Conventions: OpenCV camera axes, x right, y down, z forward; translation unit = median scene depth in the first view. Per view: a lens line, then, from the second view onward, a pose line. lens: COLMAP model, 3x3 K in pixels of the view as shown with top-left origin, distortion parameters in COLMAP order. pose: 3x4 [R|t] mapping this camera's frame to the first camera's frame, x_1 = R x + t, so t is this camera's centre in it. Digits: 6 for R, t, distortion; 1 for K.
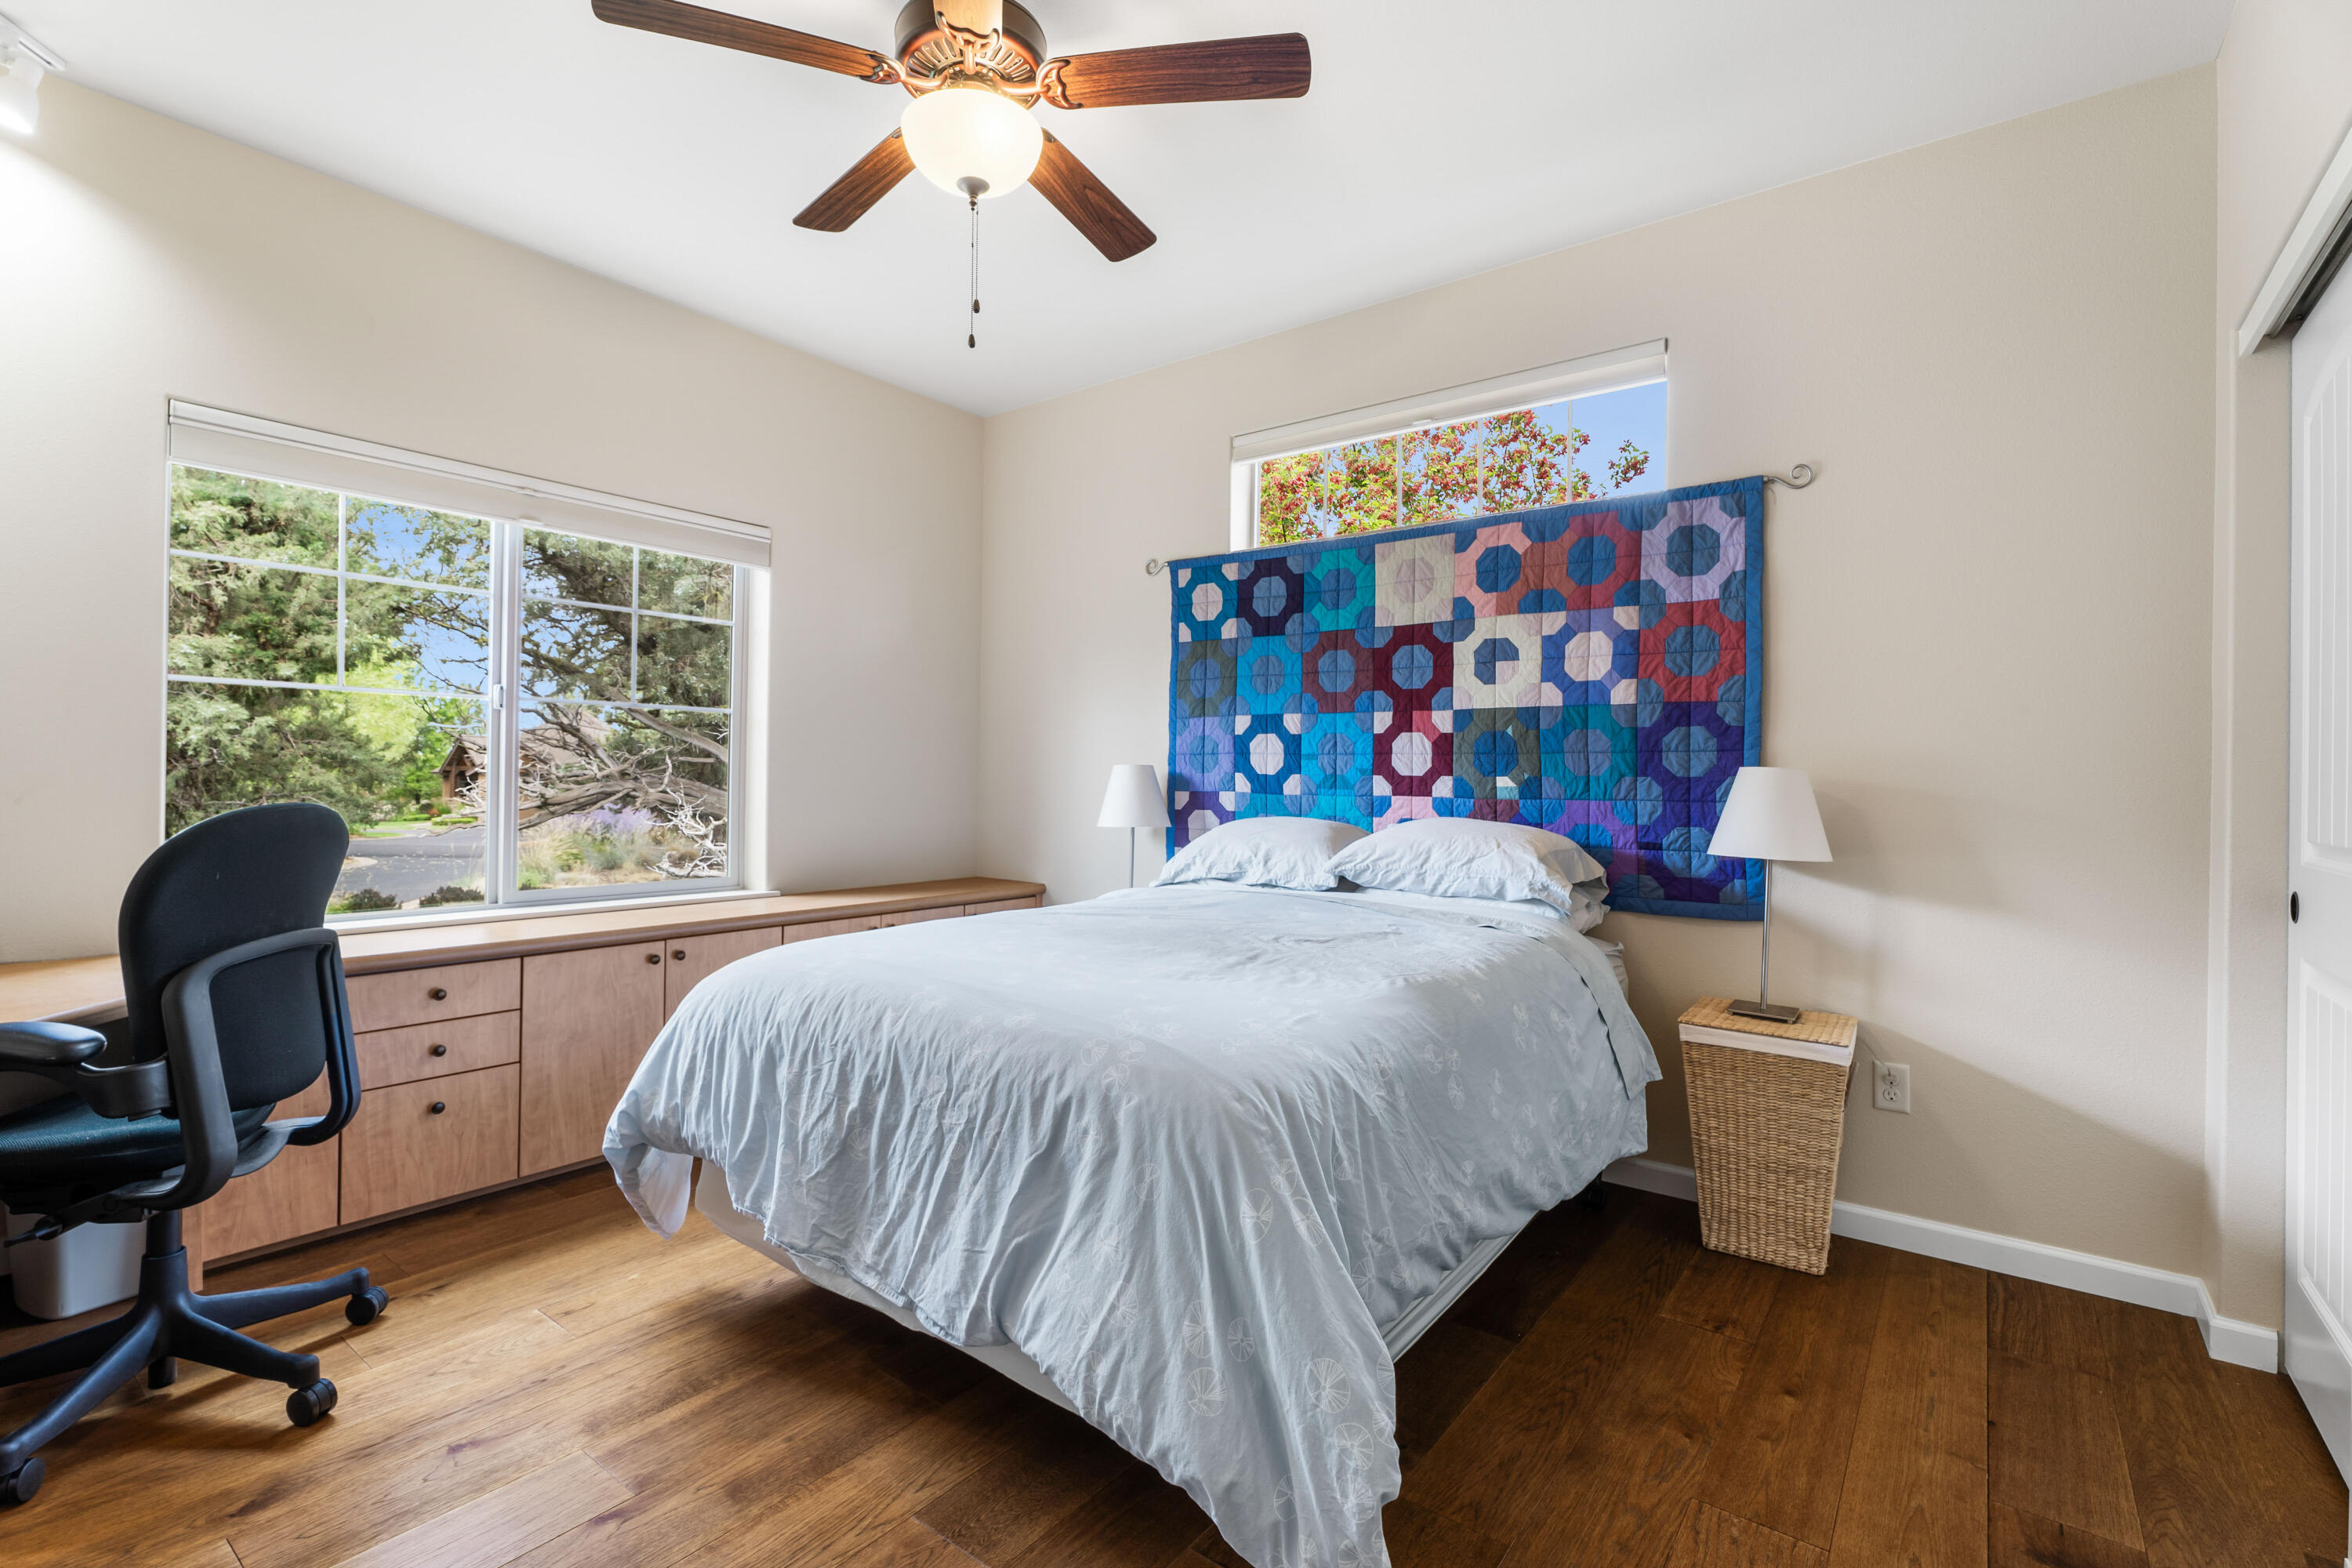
lens RADIAL K [[1051.1, 0, 1159.0], [0, 1051.1, 800.2], [0, 0, 1]] dist [0.003404, -0.000676]
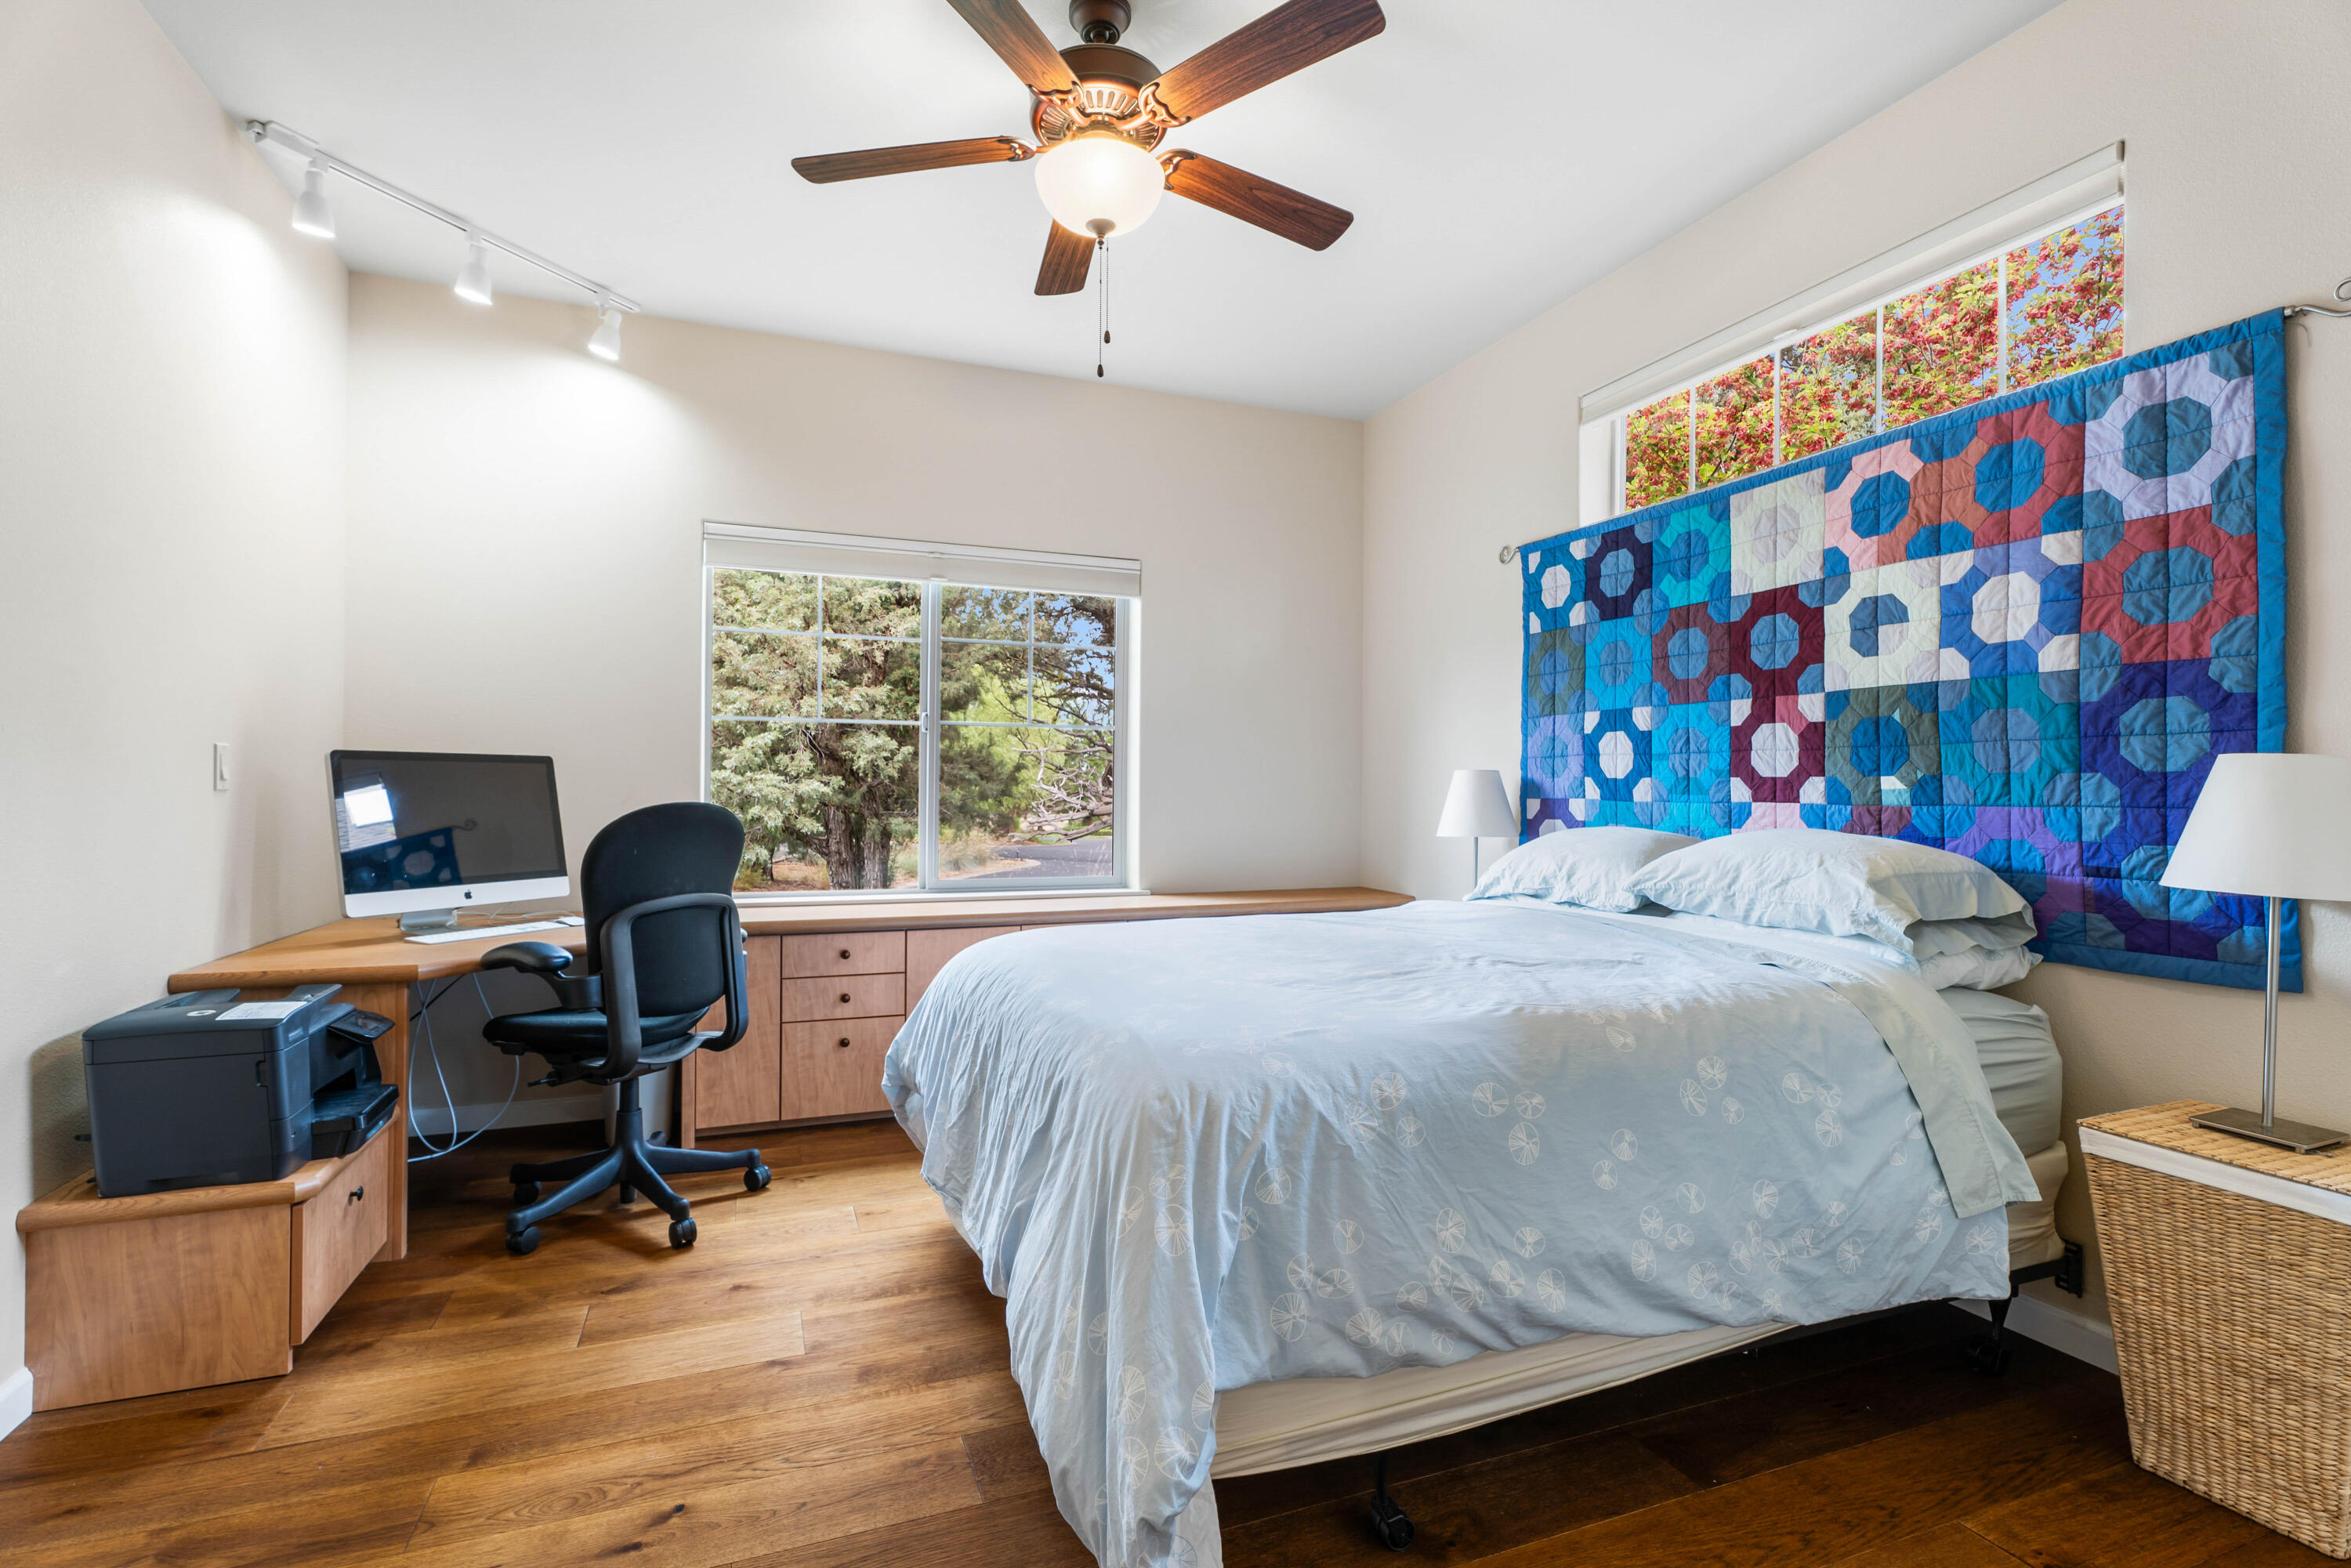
lens RADIAL K [[1050.6, 0, 1113.0], [0, 1050.6, 803.8], [0, 0, 1]] dist [0.003404, -0.000676]
pose [[0.857689, 0.001732, -0.514166, 0.293773], [-0.007223, 0.999936, -0.008680, 0.010284], [0.514119, 0.011159, 0.857647, 0.072239]]
